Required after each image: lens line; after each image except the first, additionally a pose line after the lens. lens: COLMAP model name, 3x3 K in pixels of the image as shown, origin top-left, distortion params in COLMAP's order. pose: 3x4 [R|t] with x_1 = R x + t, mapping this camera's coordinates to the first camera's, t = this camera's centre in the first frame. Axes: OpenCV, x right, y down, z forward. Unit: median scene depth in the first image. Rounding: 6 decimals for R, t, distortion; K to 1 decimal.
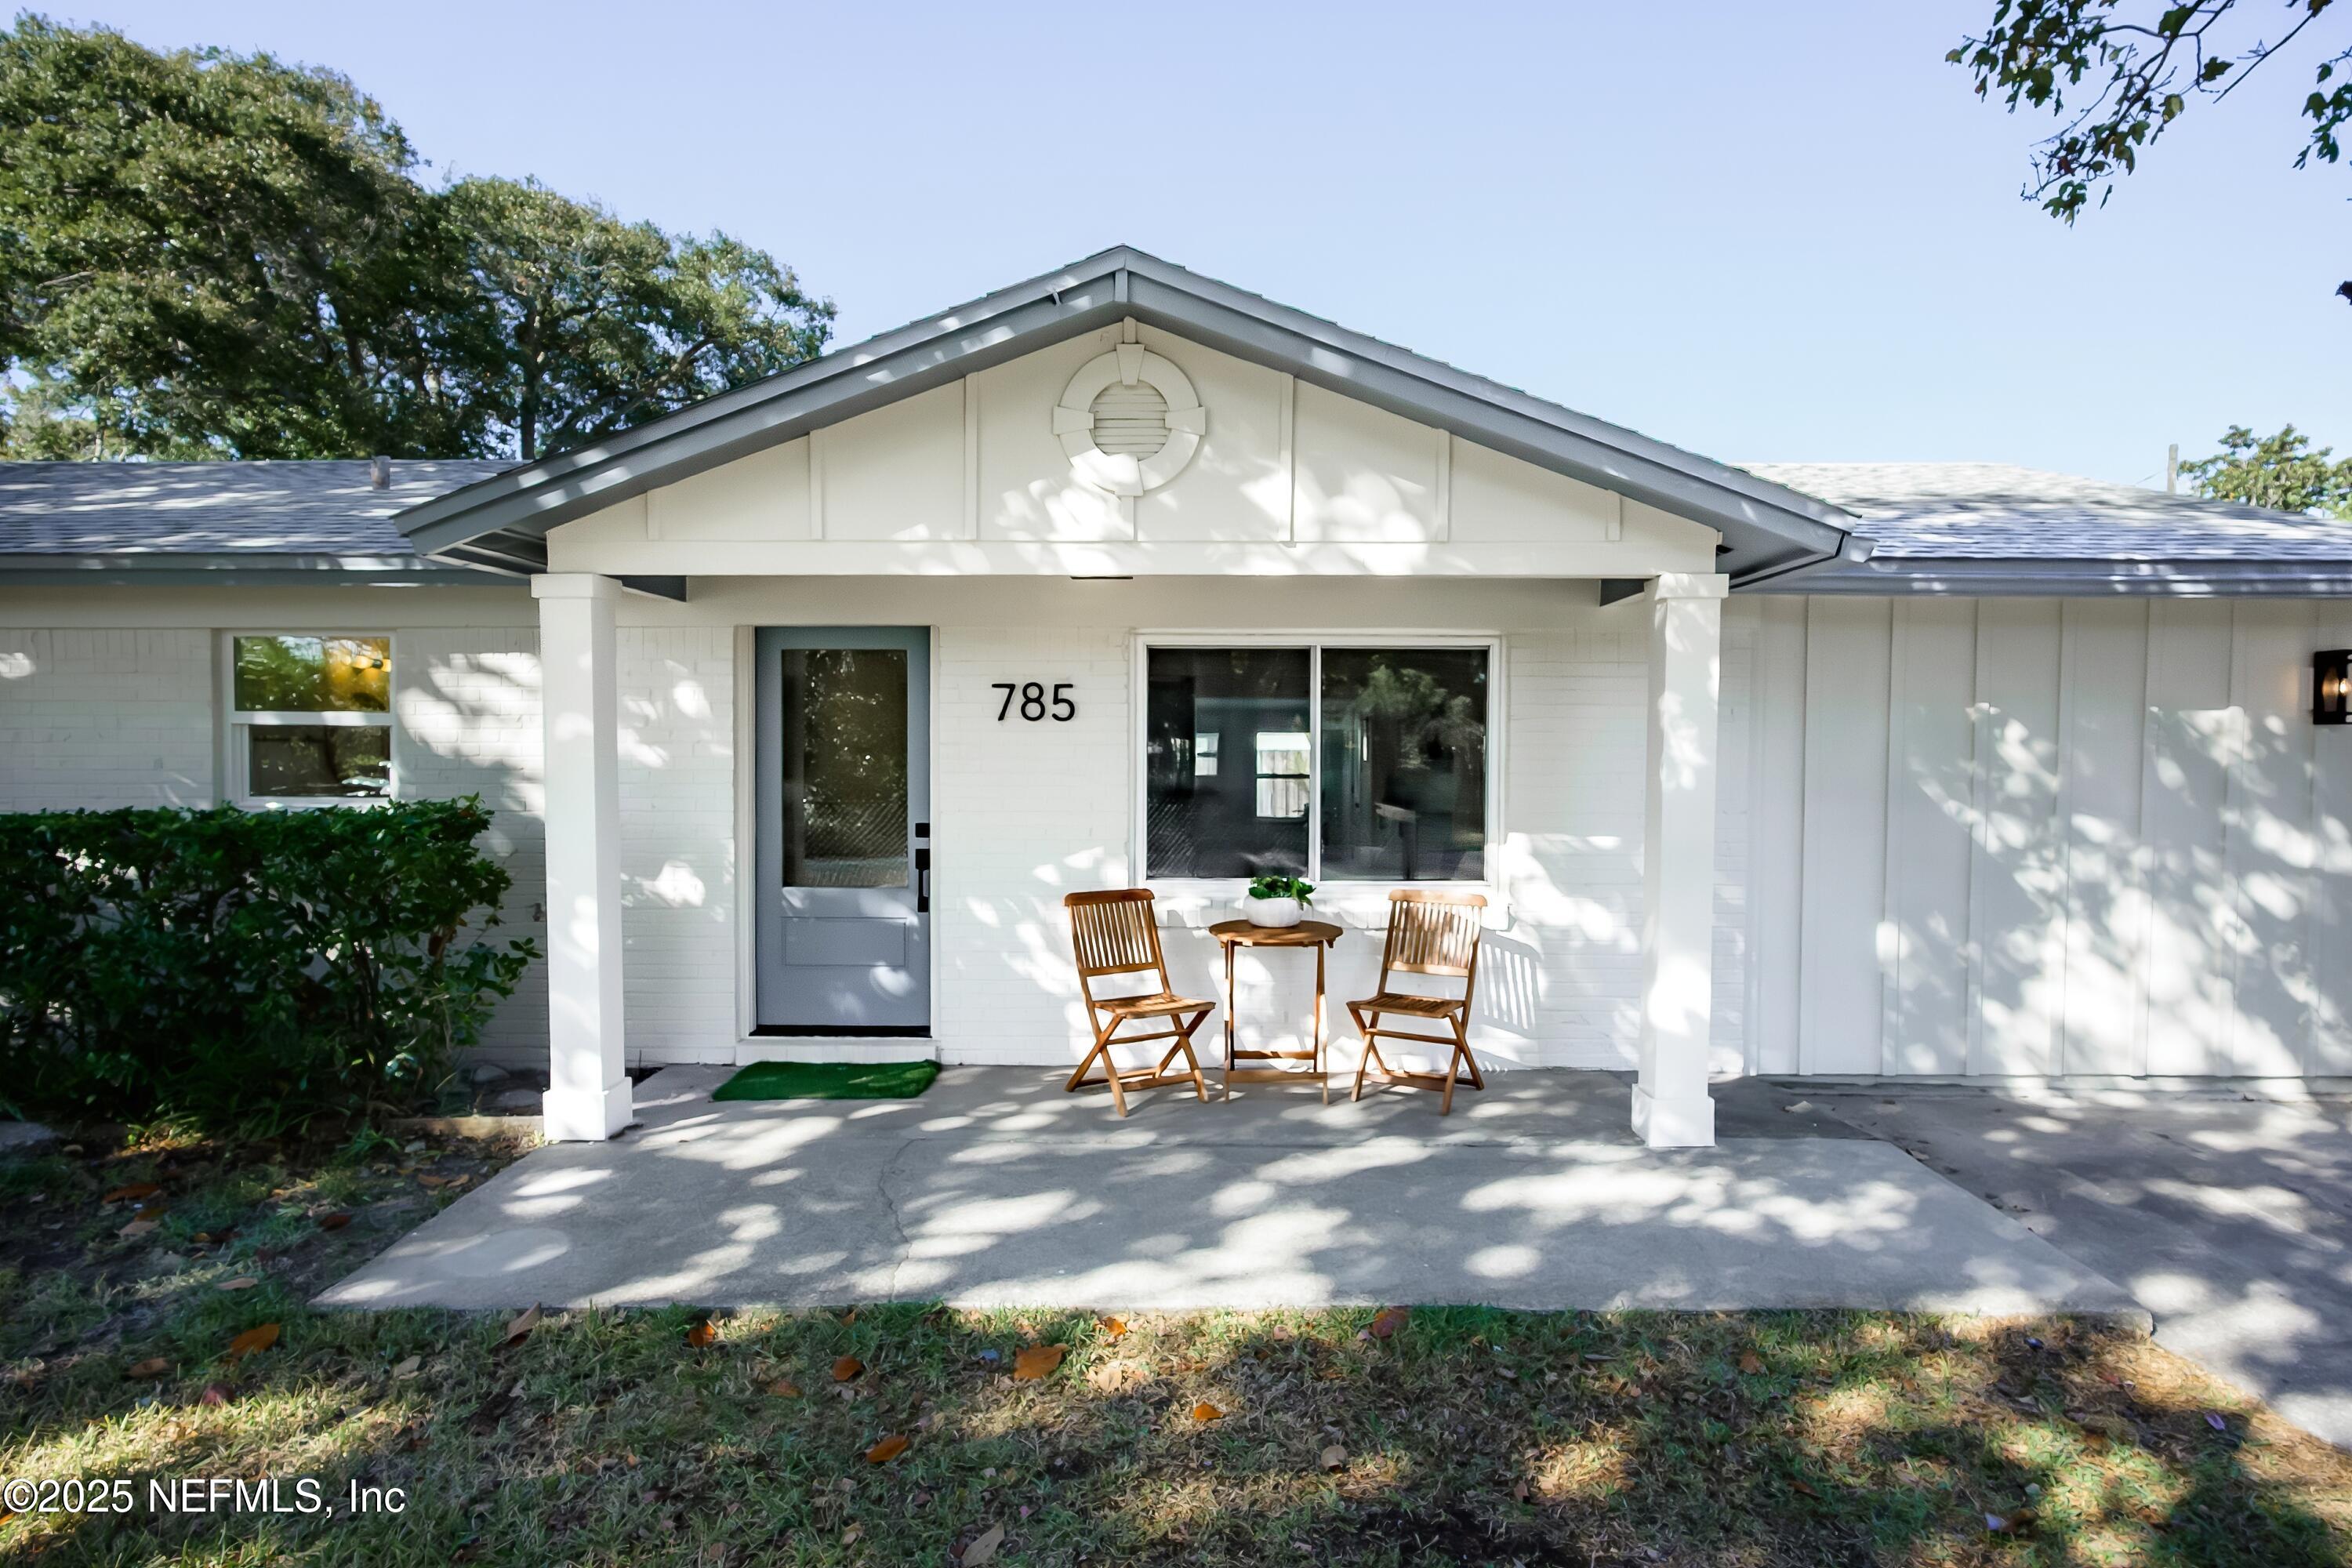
lens RADIAL K [[1253.8, 0, 1187.9], [0, 1253.8, 784.2], [0, 0, 1]] dist [0.015700, -0.000337]
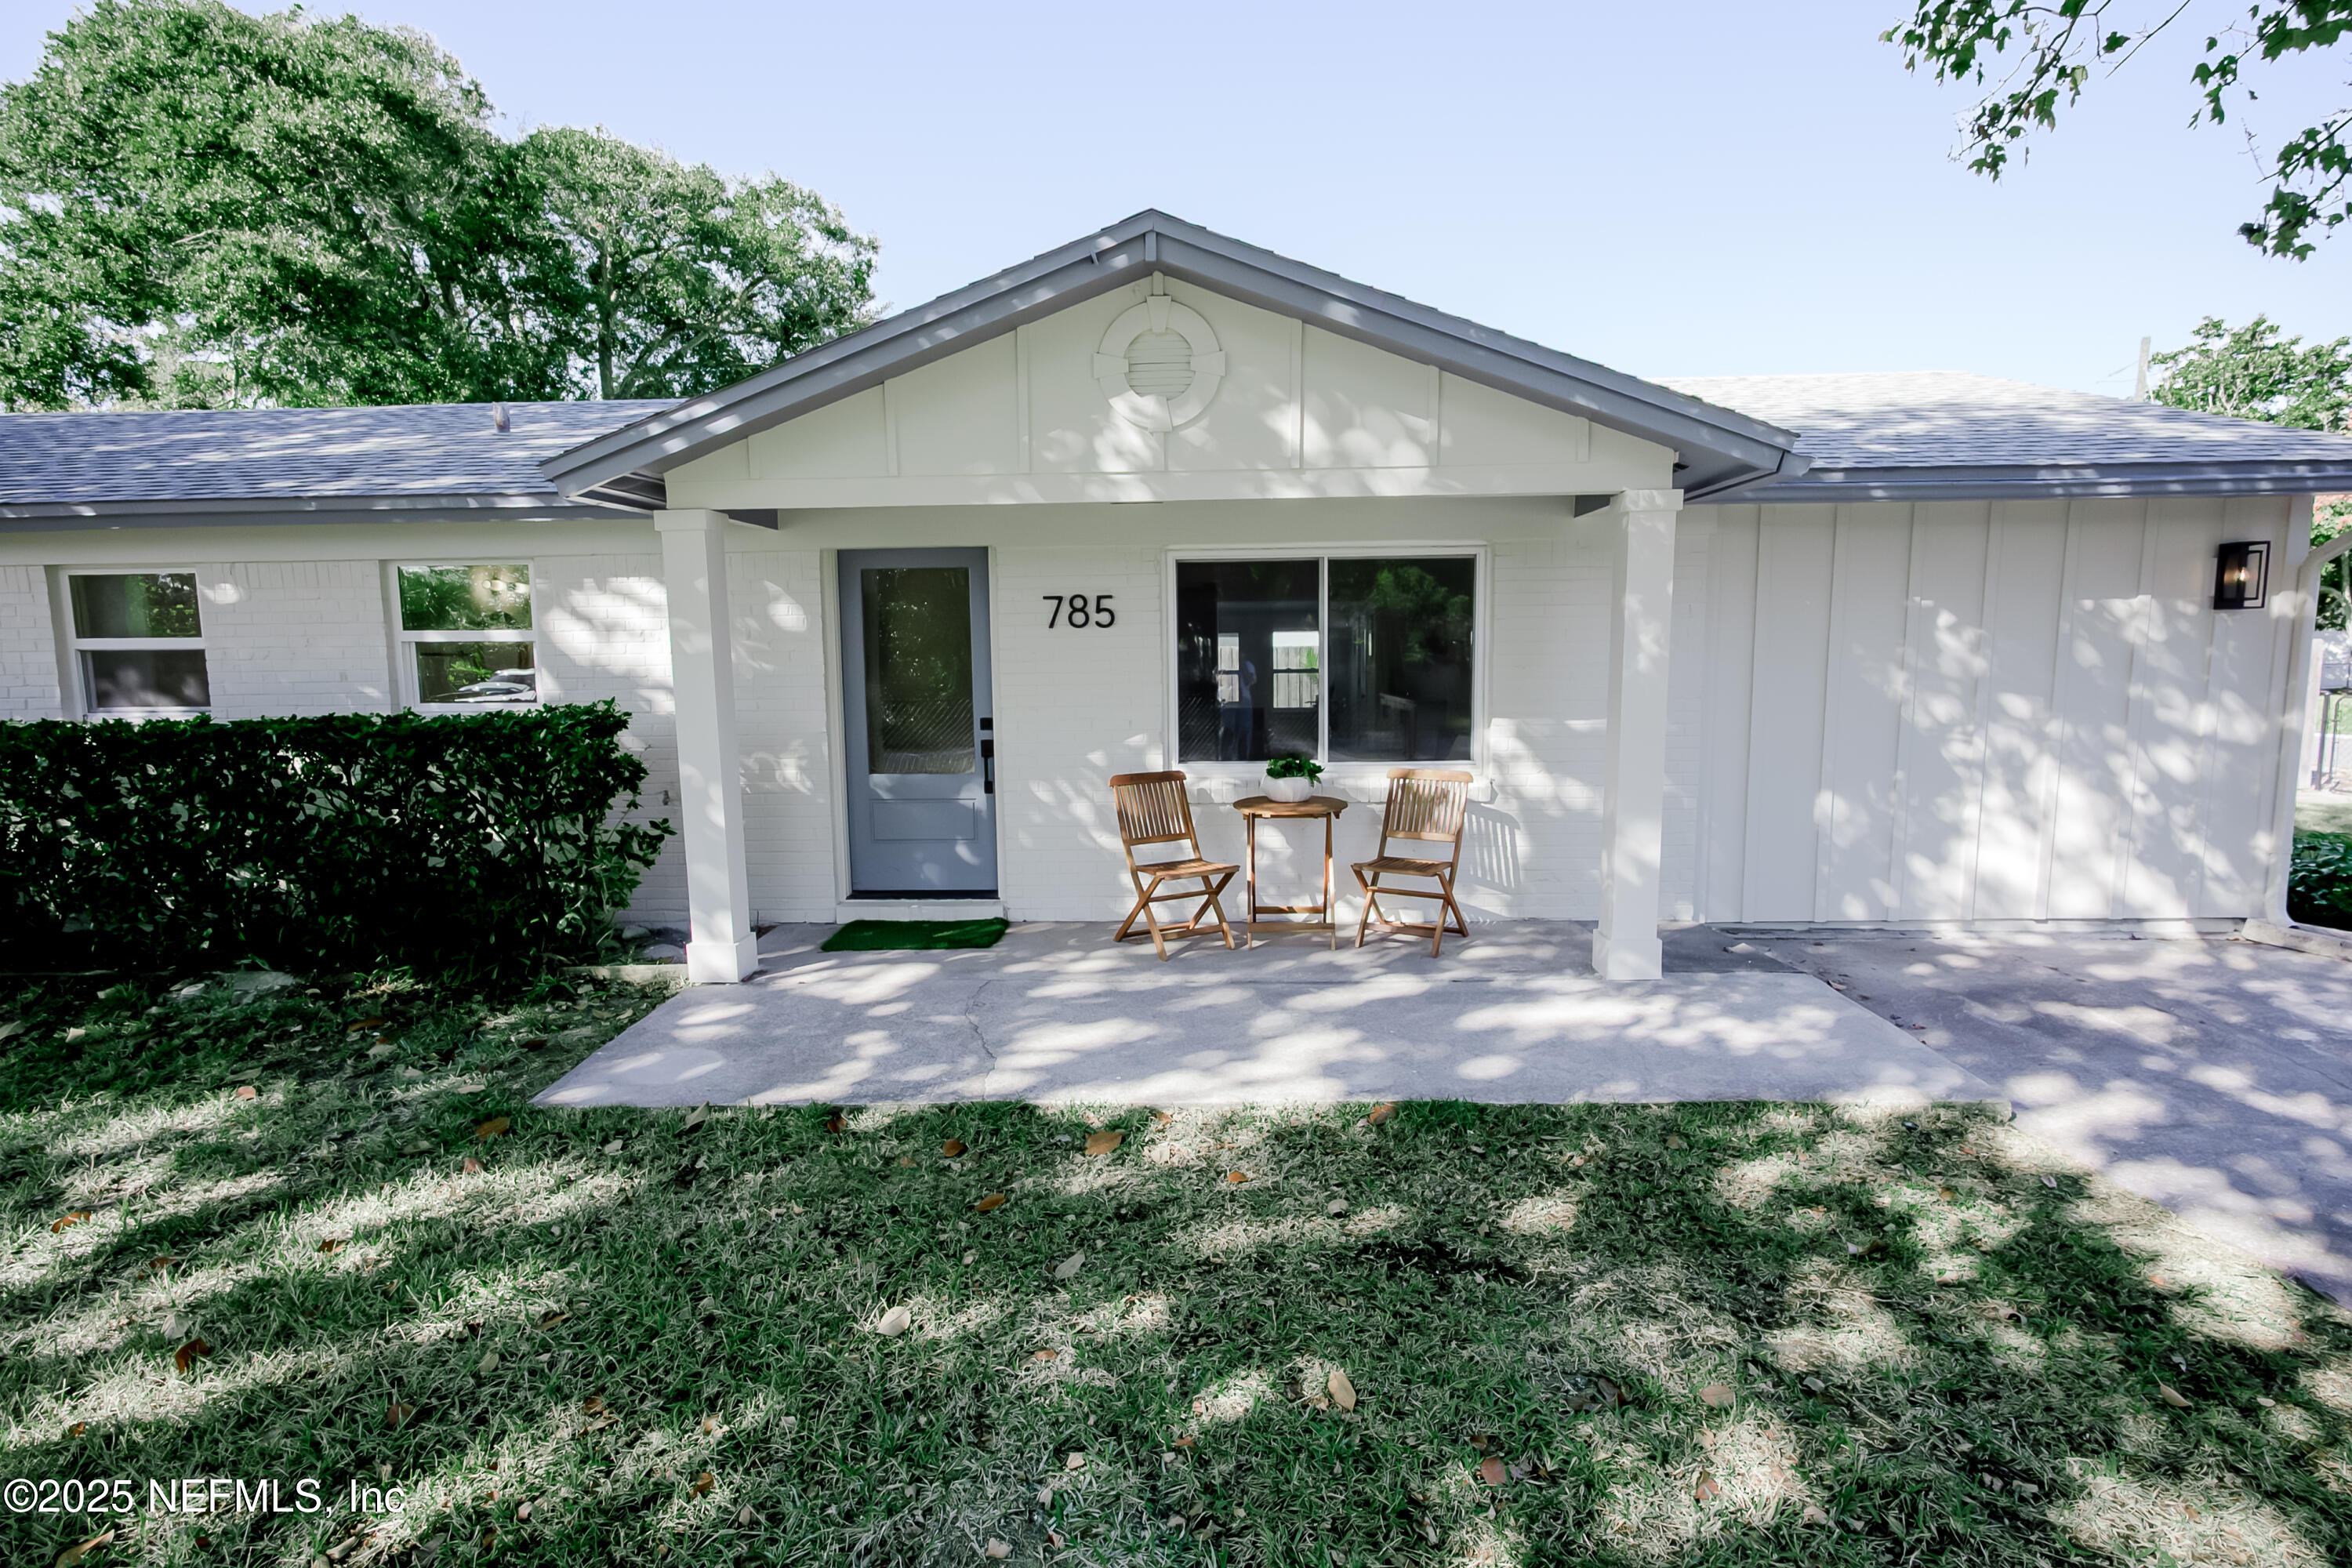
lens RADIAL K [[1139.1, 0, 1173.8], [0, 1139.1, 776.1], [0, 0, 1]] dist [0.022149, -0.002729]
pose [[0.999321, -0.013967, -0.034091, -0.002494], [0.016817, 0.996258, 0.084781, -0.002061], [0.032780, -0.085297, 0.995816, -0.060785]]
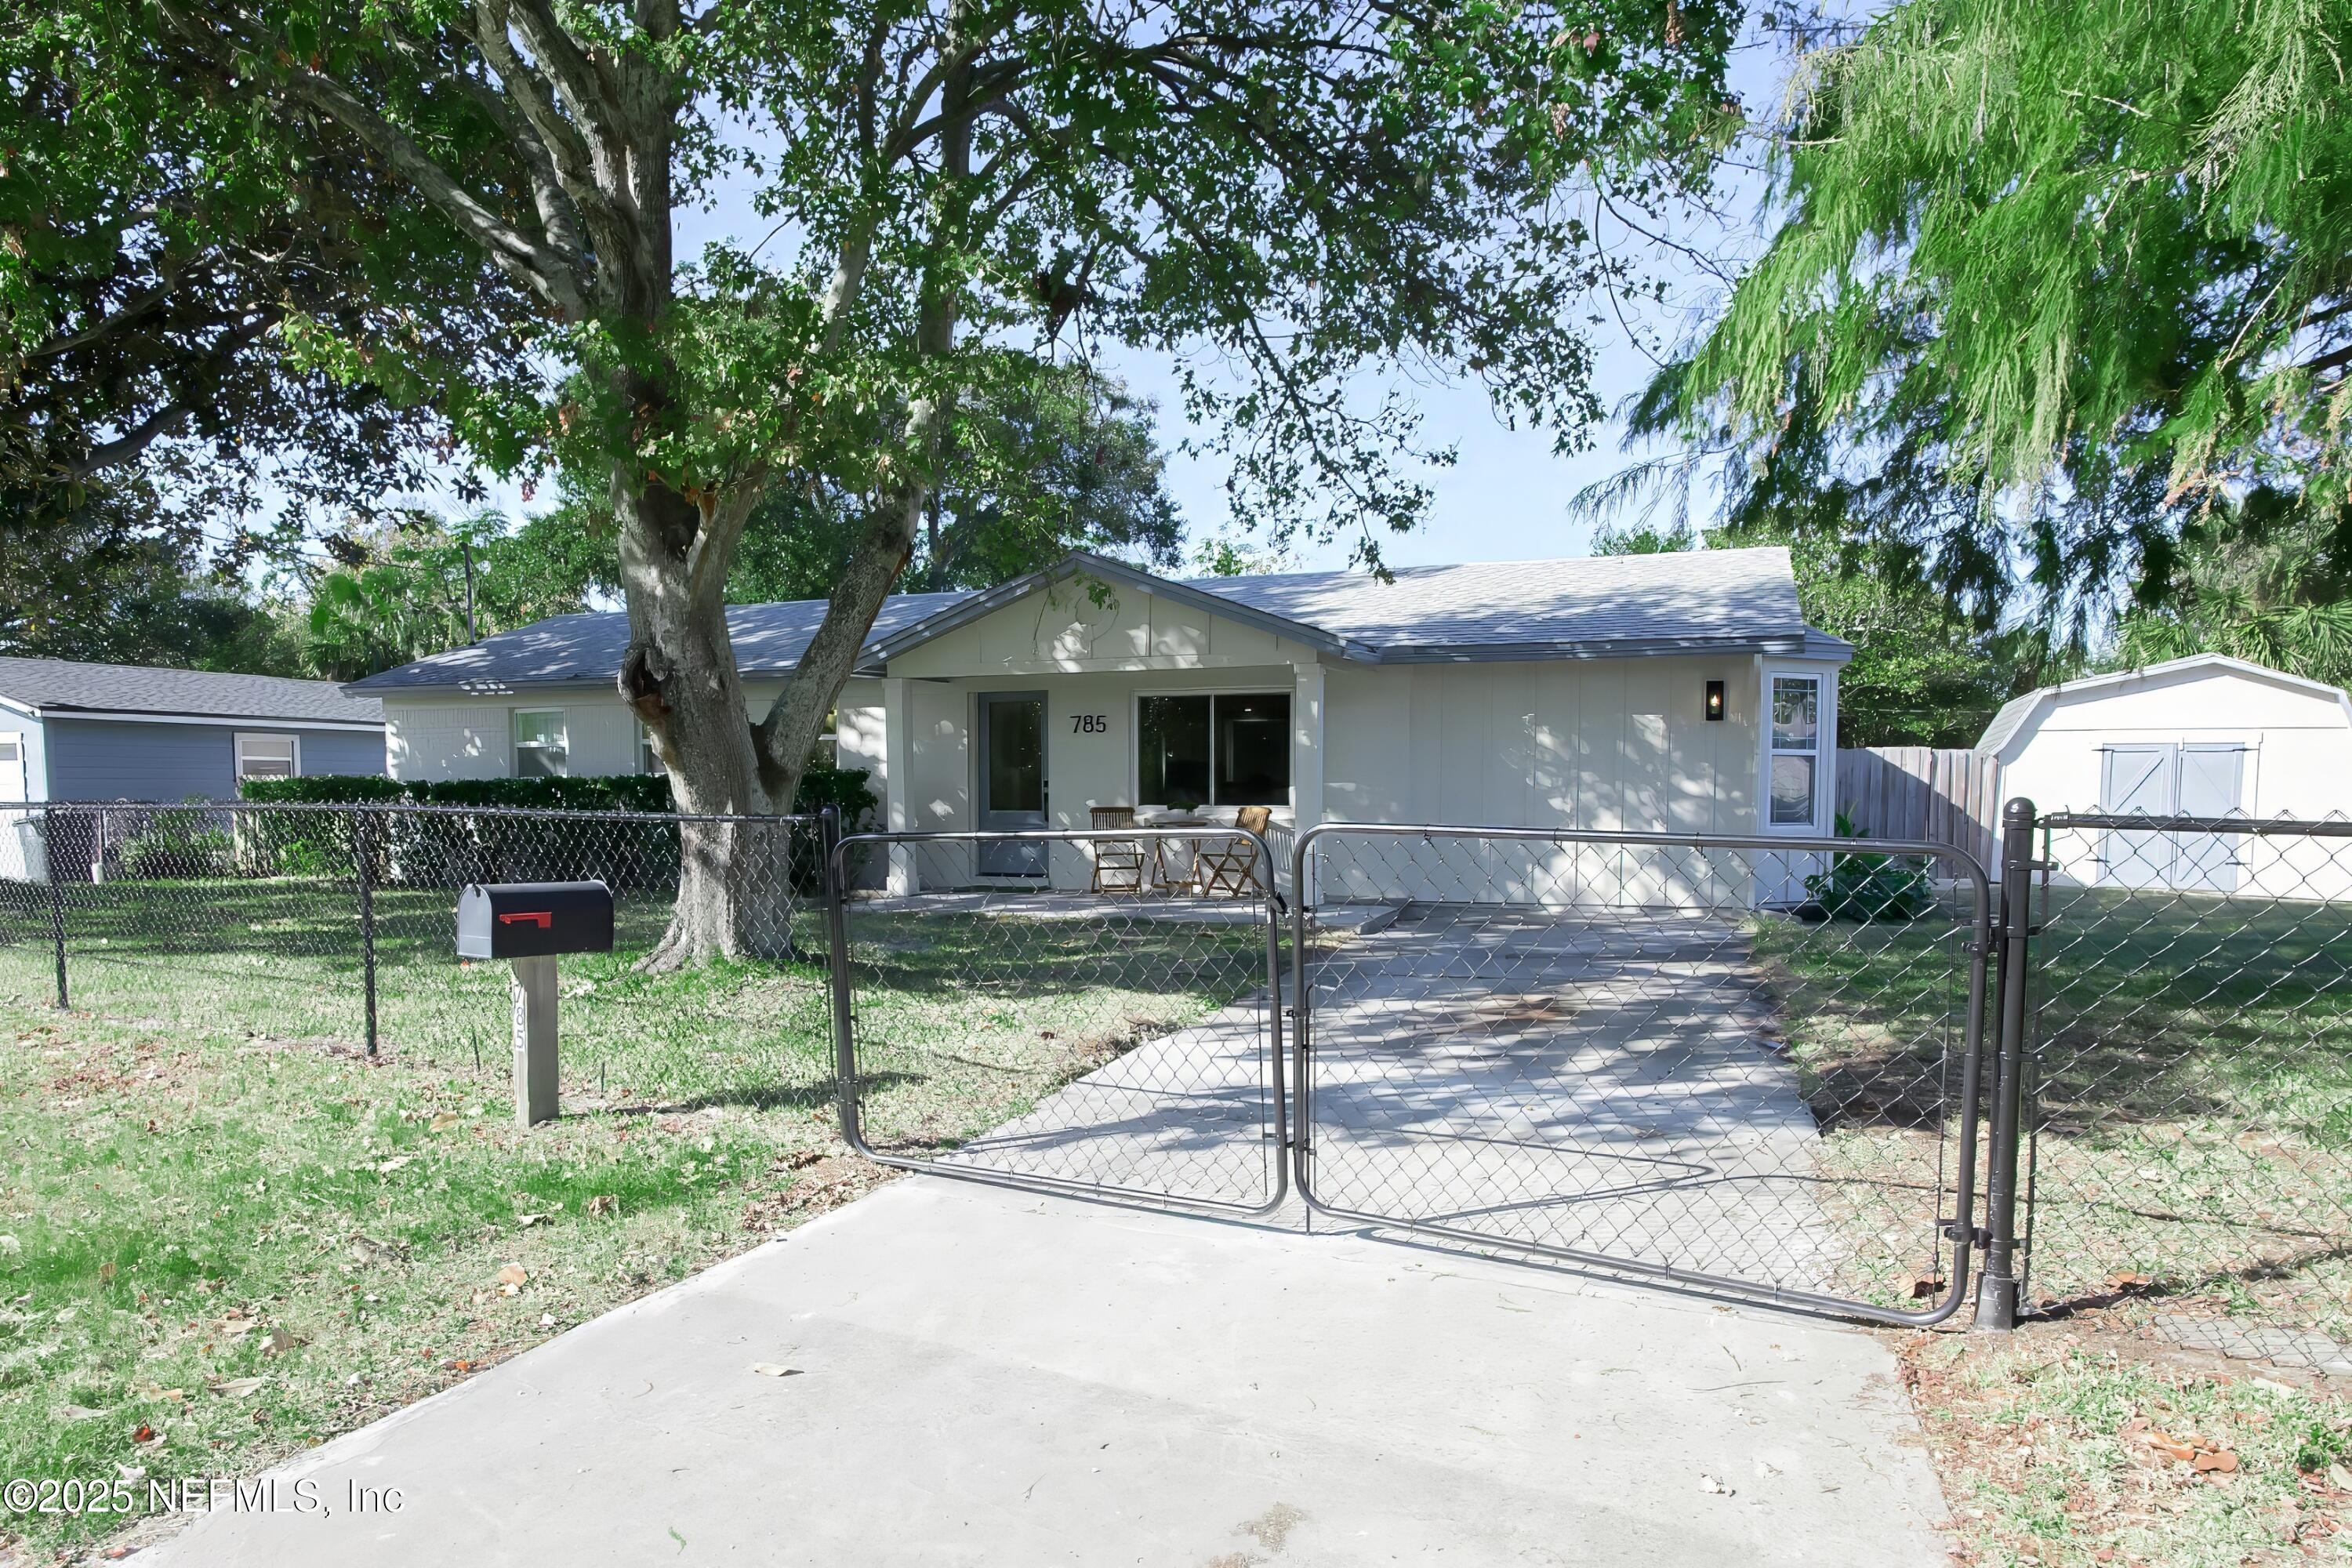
lens RADIAL K [[1467.7, 0, 1153.7], [0, 1467.7, 769.8], [0, 0, 1]] dist [0.021707, -0.002442]
pose [[0.939617, -0.009152, -0.342104, 0.937883], [-0.004304, 0.999247, -0.038553, 0.123344], [0.342199, 0.037697, 0.938871, -1.489081]]
